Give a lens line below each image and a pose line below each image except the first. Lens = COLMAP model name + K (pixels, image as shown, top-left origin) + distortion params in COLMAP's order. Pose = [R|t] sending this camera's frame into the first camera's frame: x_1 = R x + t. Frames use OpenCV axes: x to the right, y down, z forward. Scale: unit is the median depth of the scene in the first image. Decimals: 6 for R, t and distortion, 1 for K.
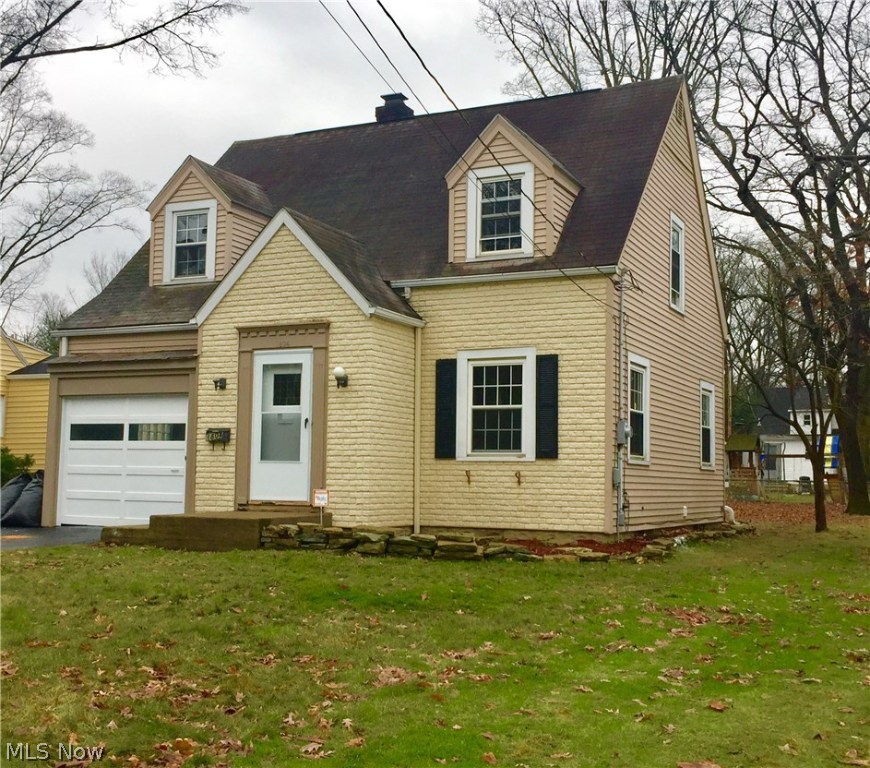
lens RADIAL K [[1070.5, 0, 435.0], [0, 1070.5, 384.0], [0, 0, 1]] dist [0.010386, 0.004456]
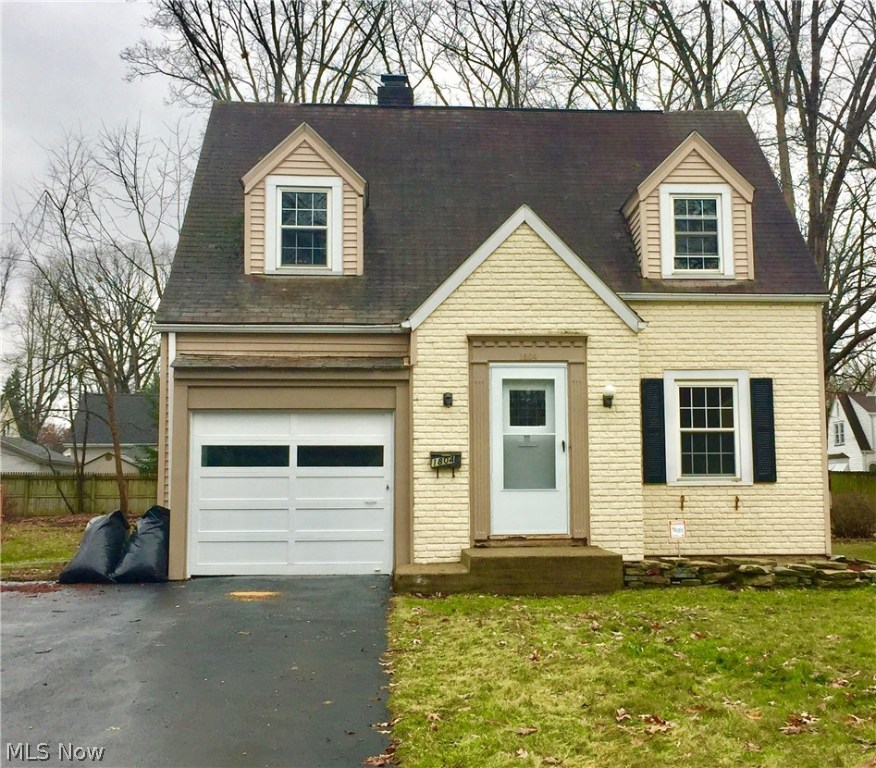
lens RADIAL K [[1170.1, 0, 438.1], [0, 1170.1, 349.0], [0, 0, 1]] dist [0.030363, 0.048387]
pose [[0.864508, 0.042247, 0.500840, -0.691373], [-0.023810, 0.998785, -0.043151, -0.000089], [-0.502054, 0.025379, 0.864464, 0.197412]]
